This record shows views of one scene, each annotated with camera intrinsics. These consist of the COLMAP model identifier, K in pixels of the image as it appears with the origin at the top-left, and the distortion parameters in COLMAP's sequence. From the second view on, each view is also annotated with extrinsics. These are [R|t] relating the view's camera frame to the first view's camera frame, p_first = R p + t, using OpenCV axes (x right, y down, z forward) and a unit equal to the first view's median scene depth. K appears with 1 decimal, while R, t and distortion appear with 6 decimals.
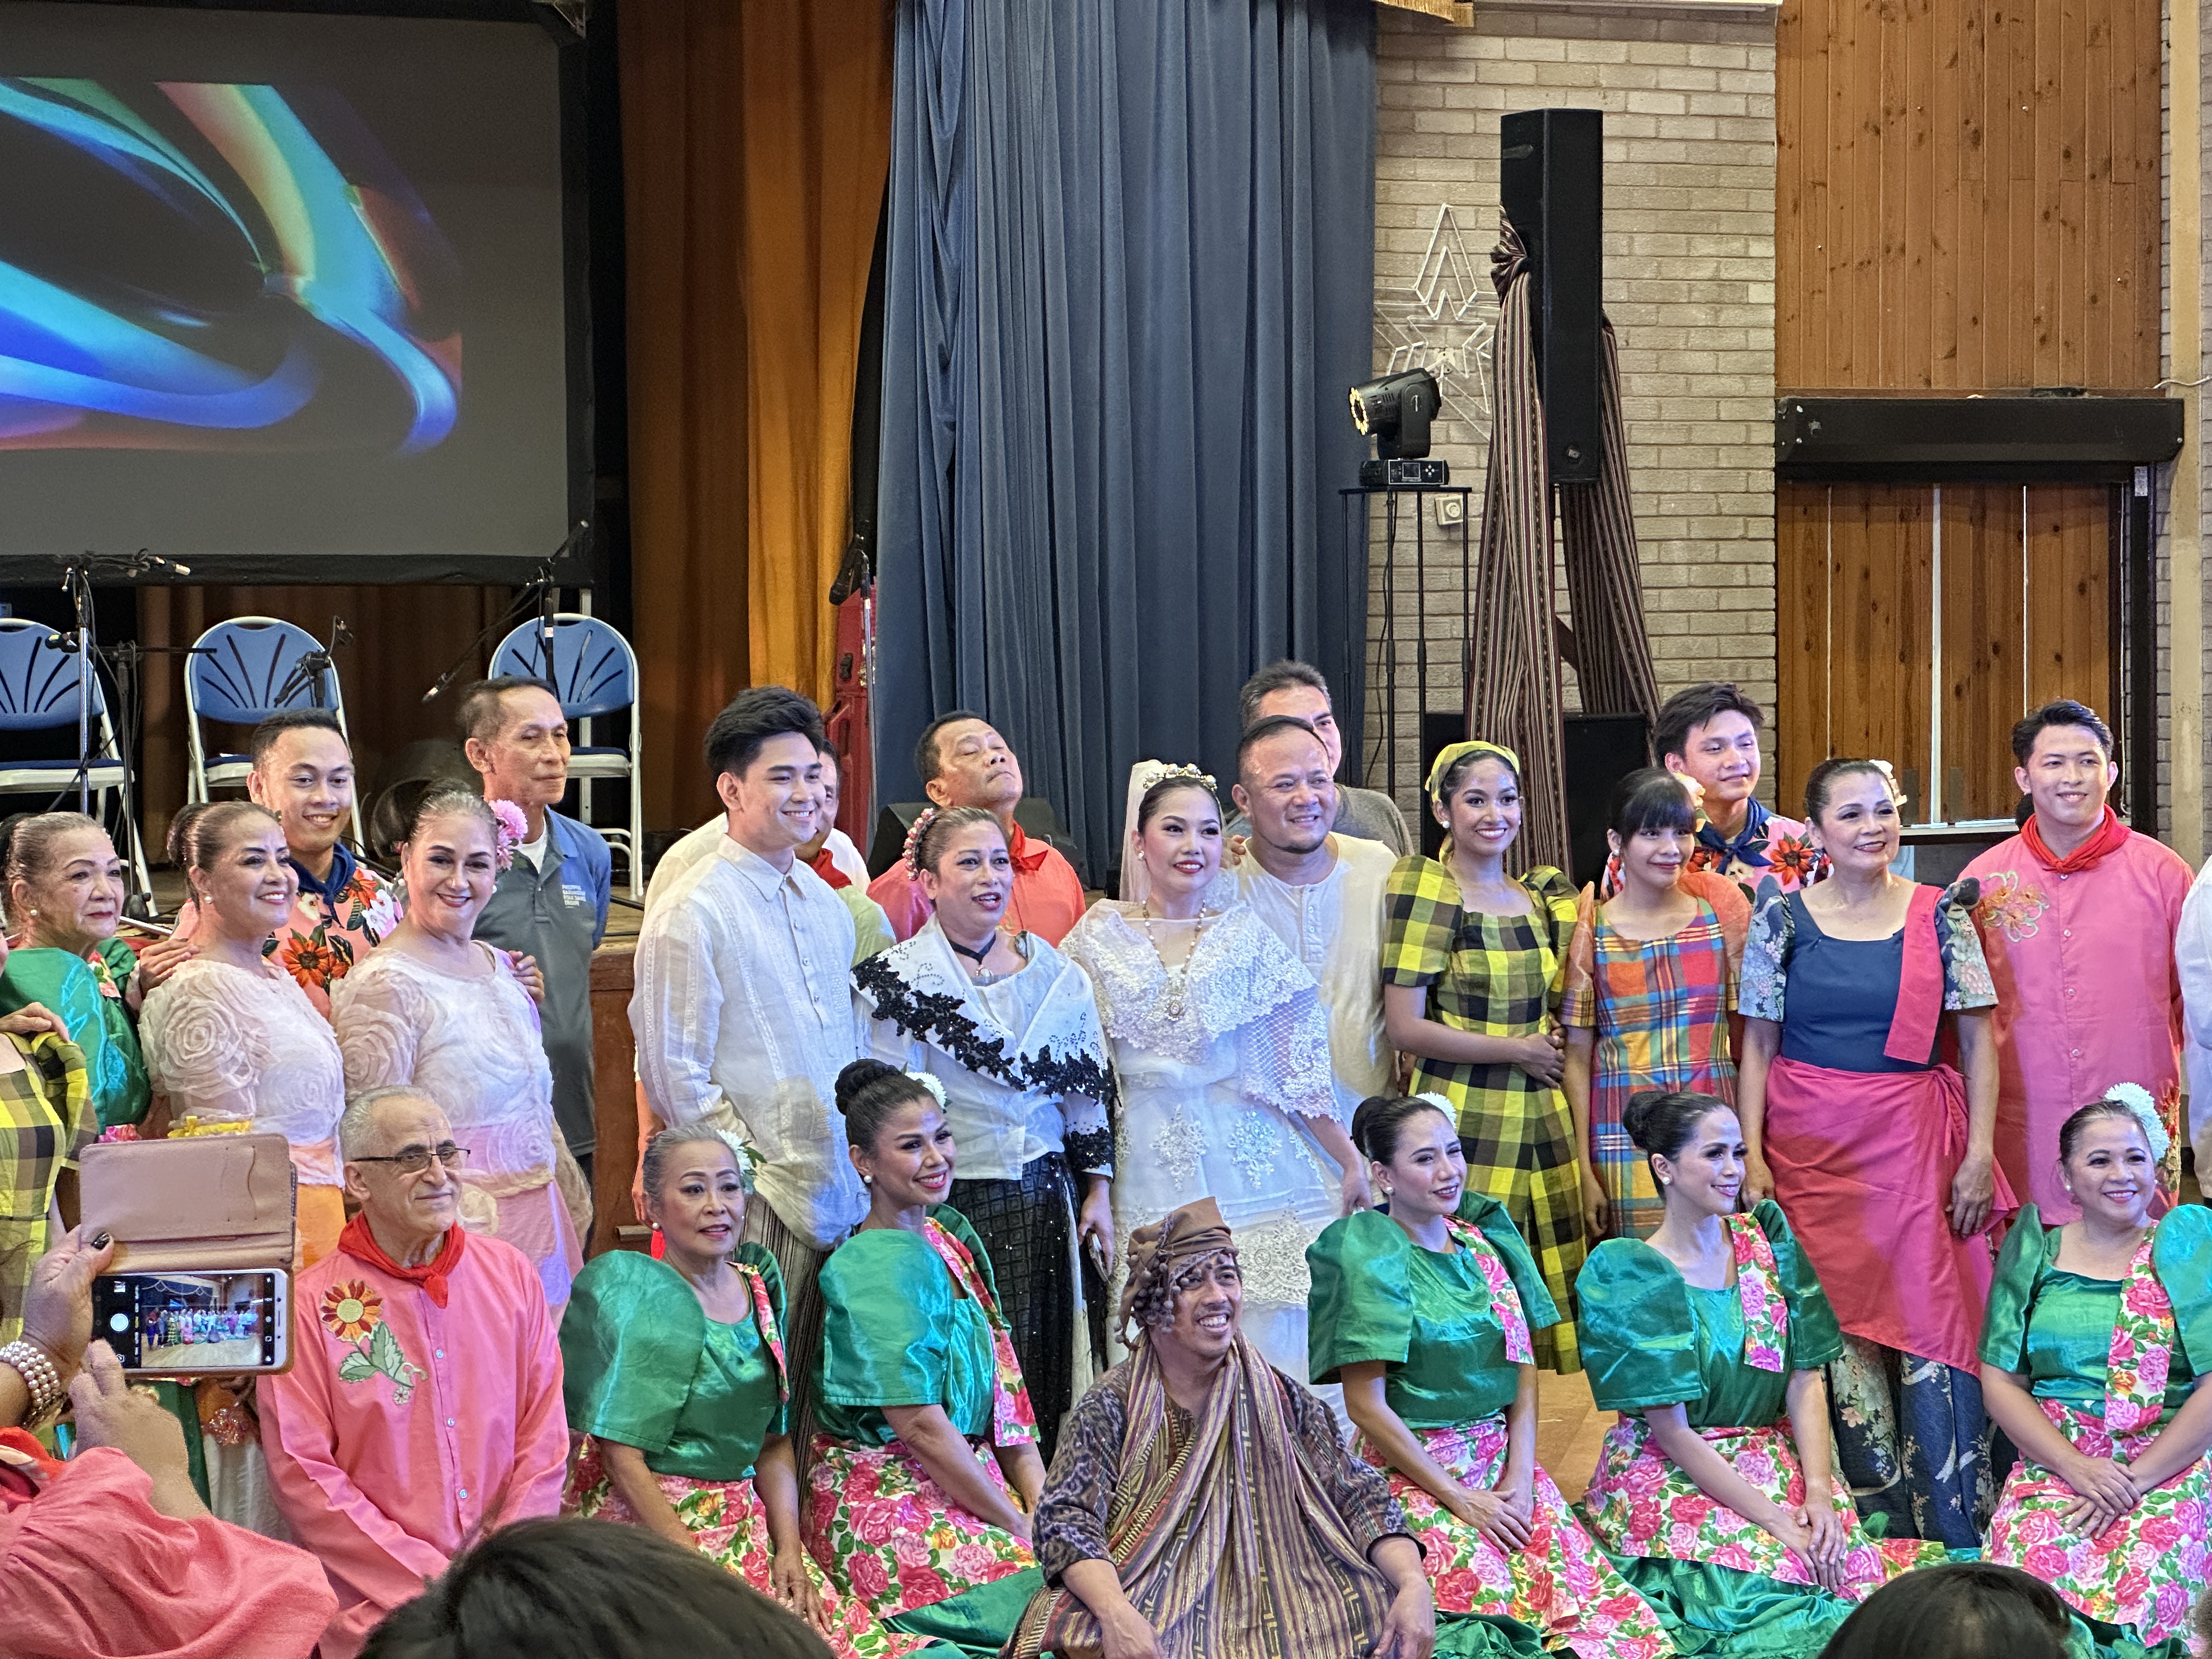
lens RADIAL K [[4922.4, 0, 1063.5], [0, 4922.4, 801.8], [0, 0, 1]] dist [0.228076, -0.039624]
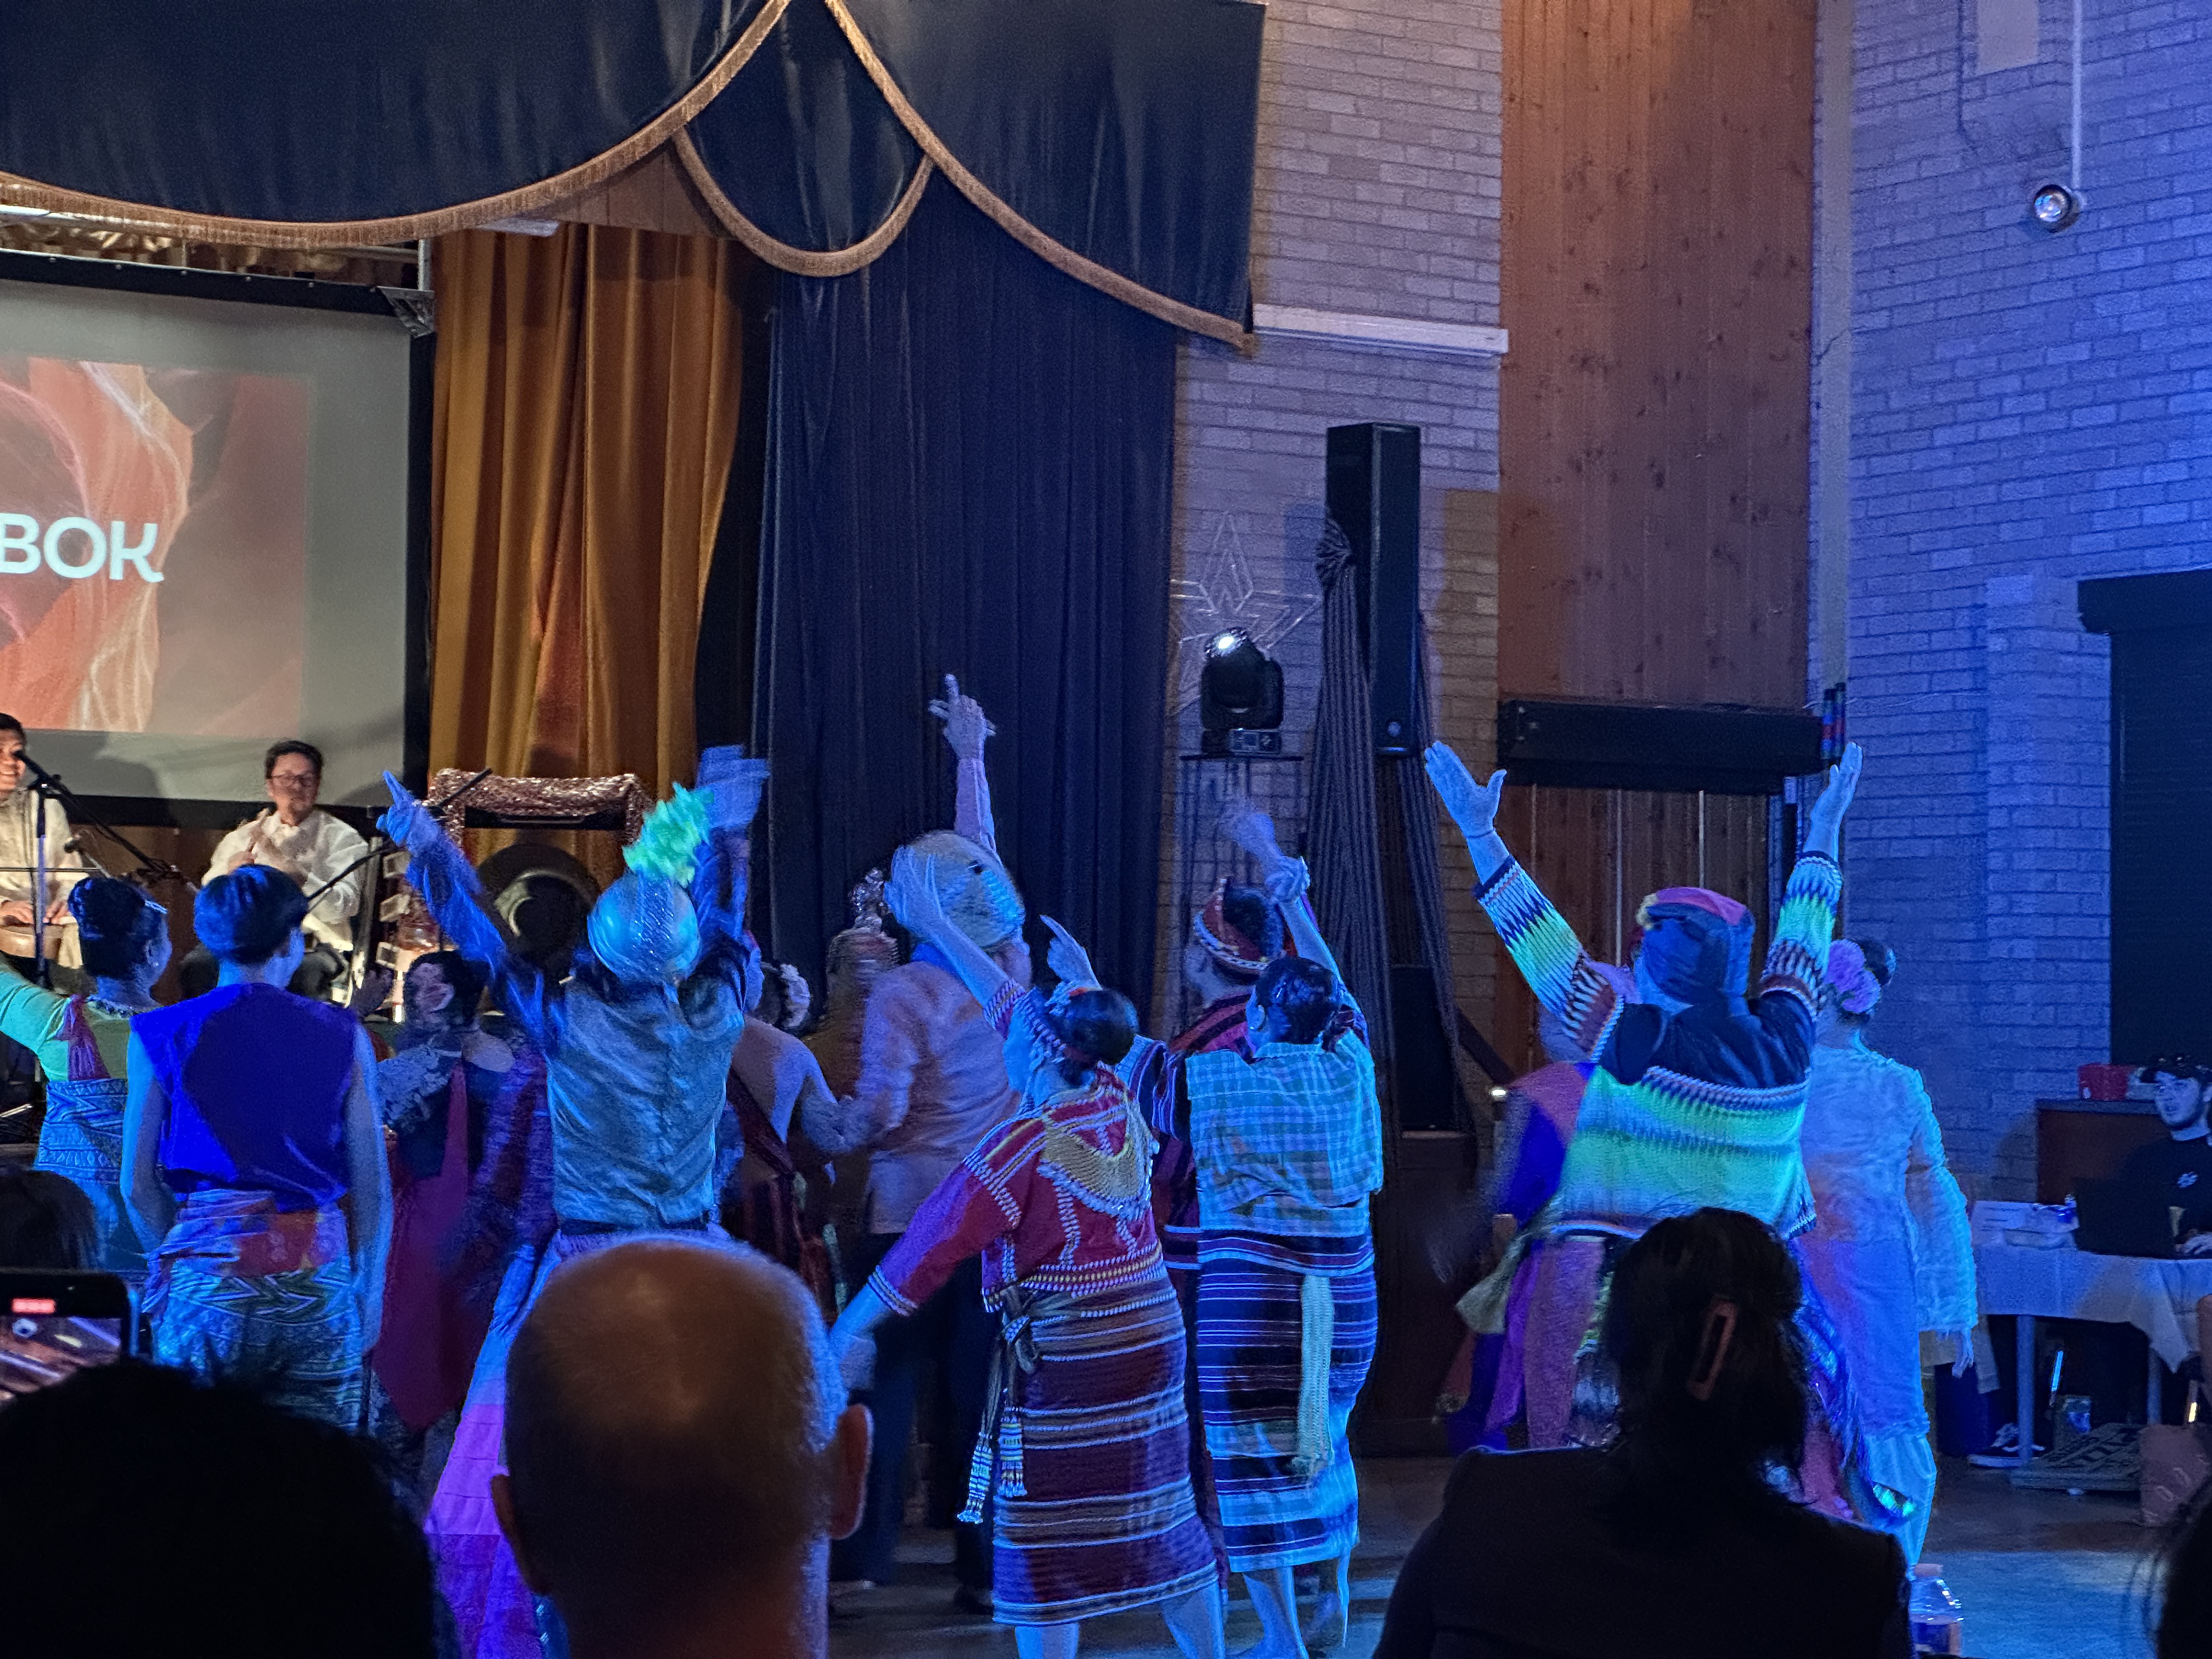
lens RADIAL K [[4911.6, 0, 1064.3], [0, 4911.6, 776.6], [0, 0, 1]] dist [0.195984, 0.573958]
pose [[0.986584, 0.029850, 0.160500, -0.158616], [-0.016142, 0.996161, -0.086042, 0.039588], [-0.162452, 0.082296, 0.983279, -0.083953]]
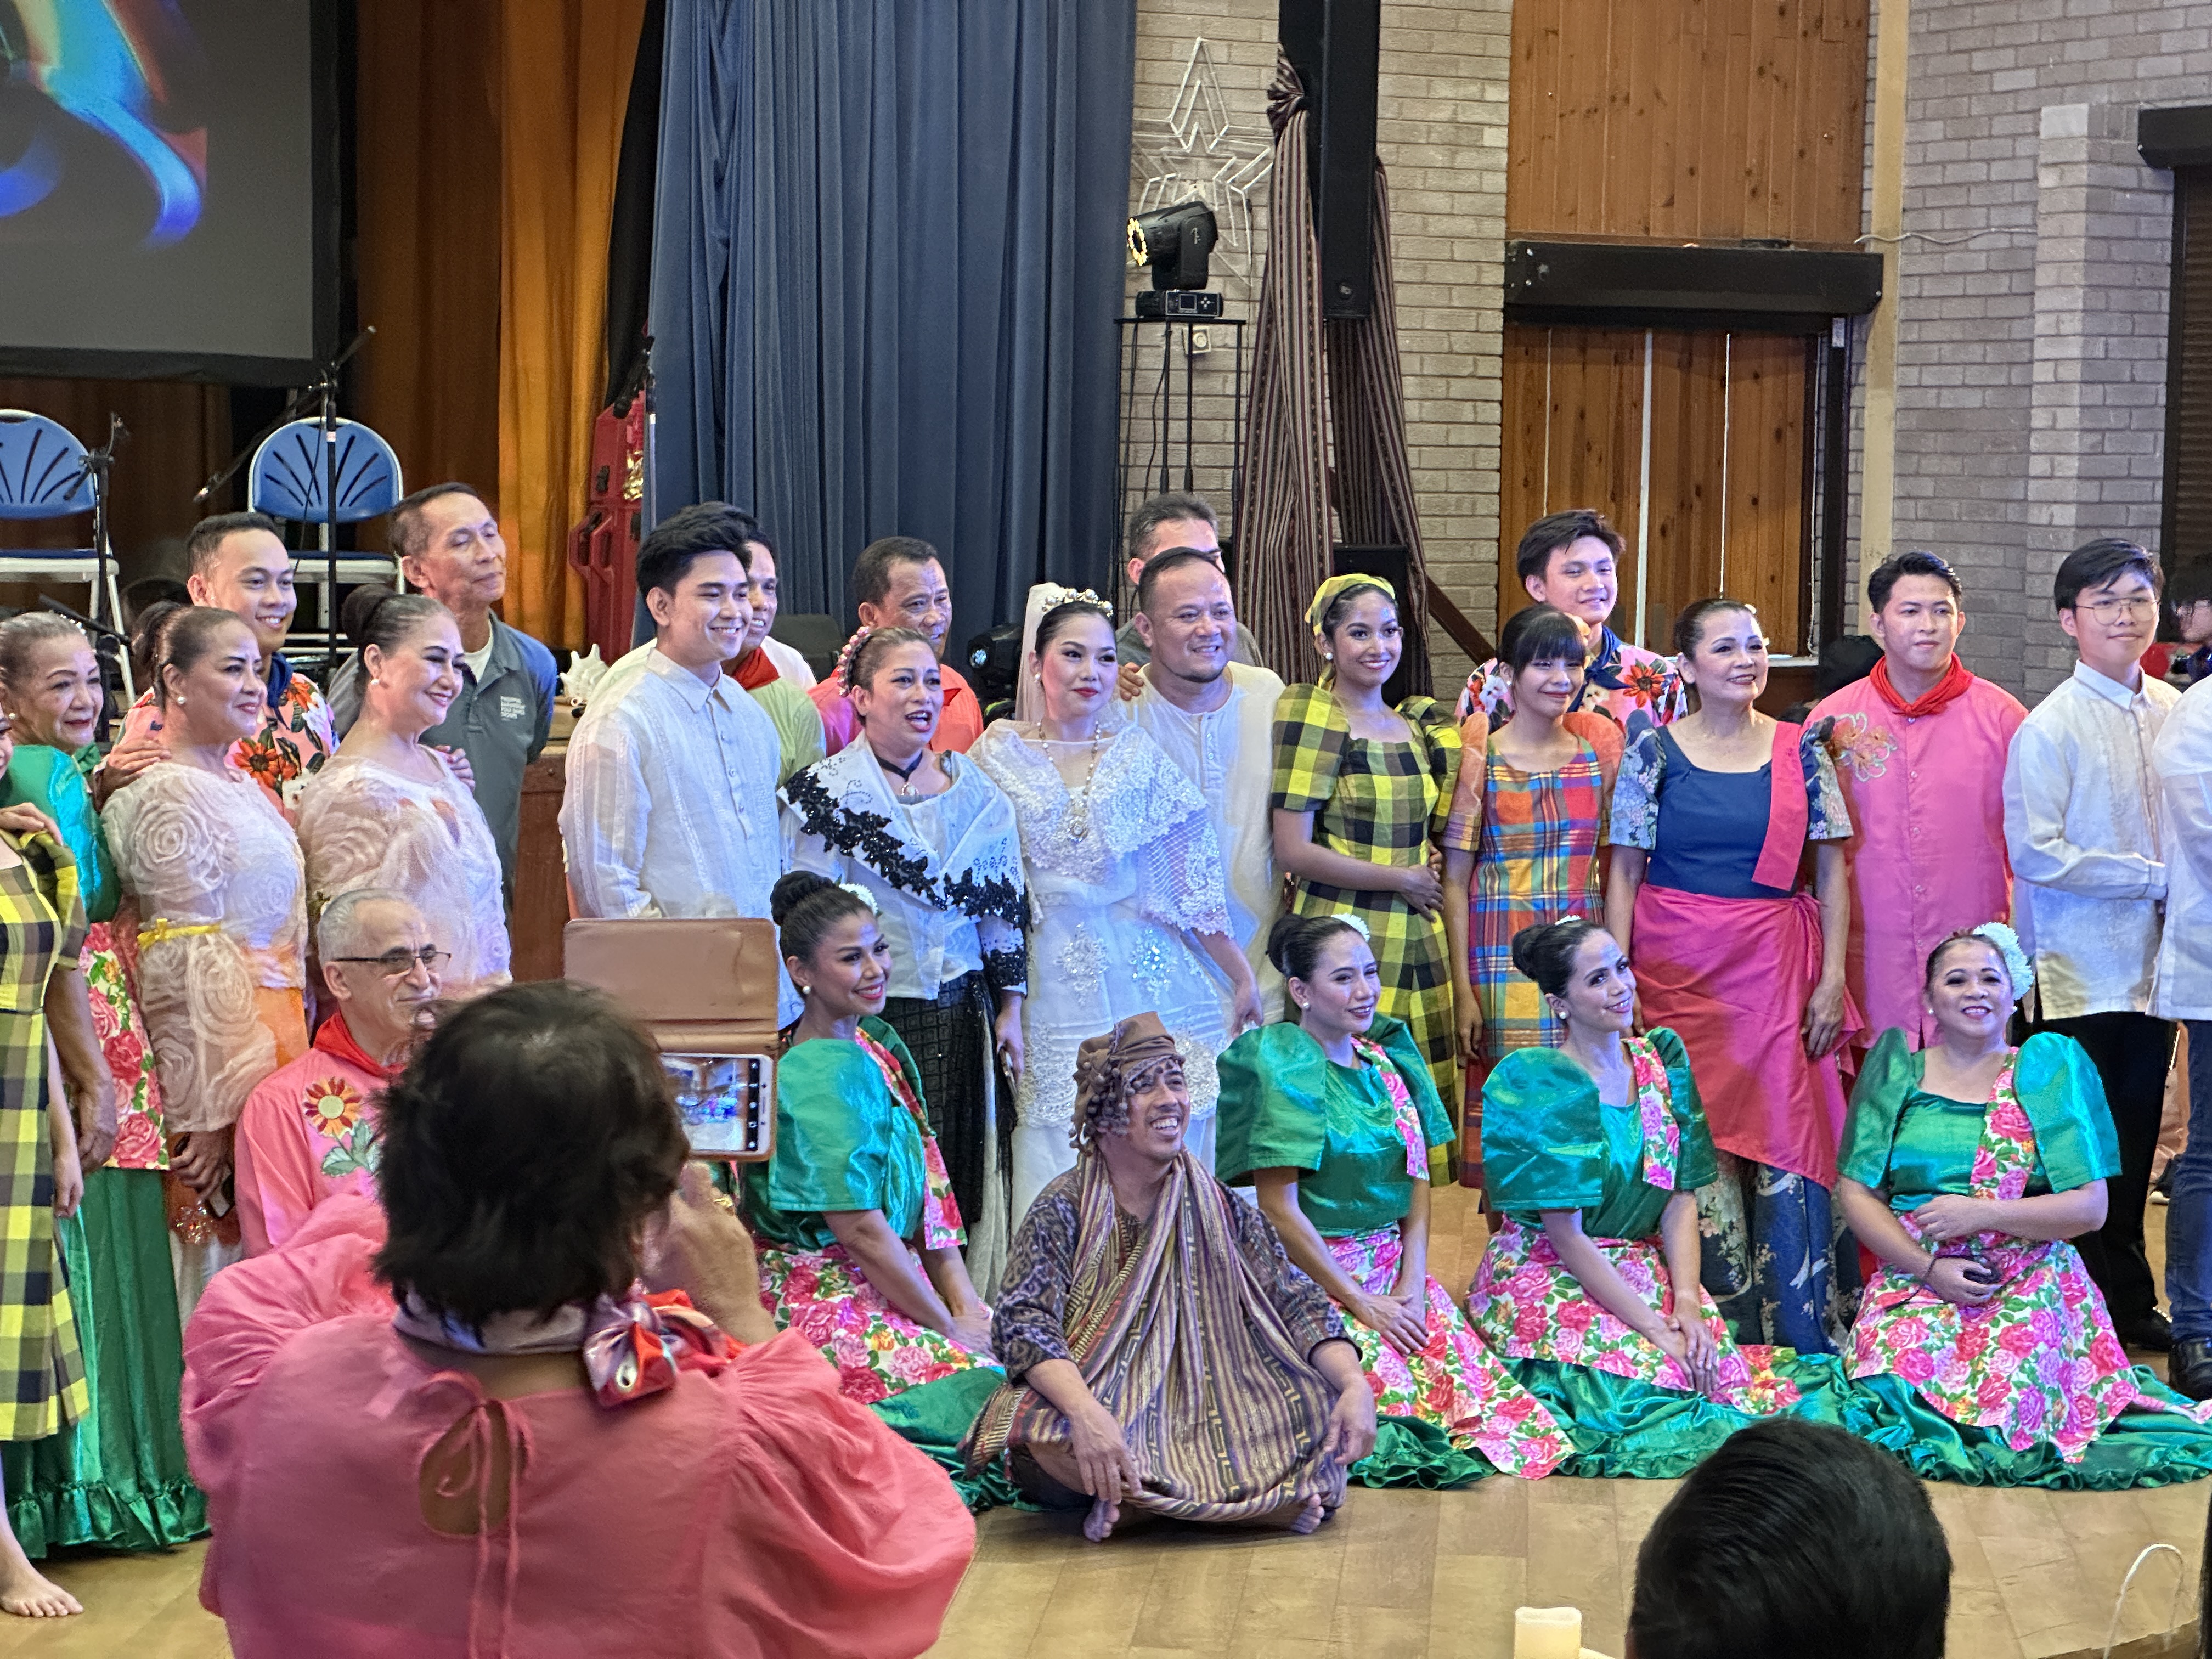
lens RADIAL K [[4911.6, 0, 1064.3], [0, 4911.6, 776.6], [0, 0, 1]] dist [0.195984, 0.573958]
pose [[0.994372, 0.020559, 0.103931, -0.062667], [-0.023890, 0.999237, 0.030903, -0.000019], [-0.103216, -0.033212, 0.994104, -0.010833]]
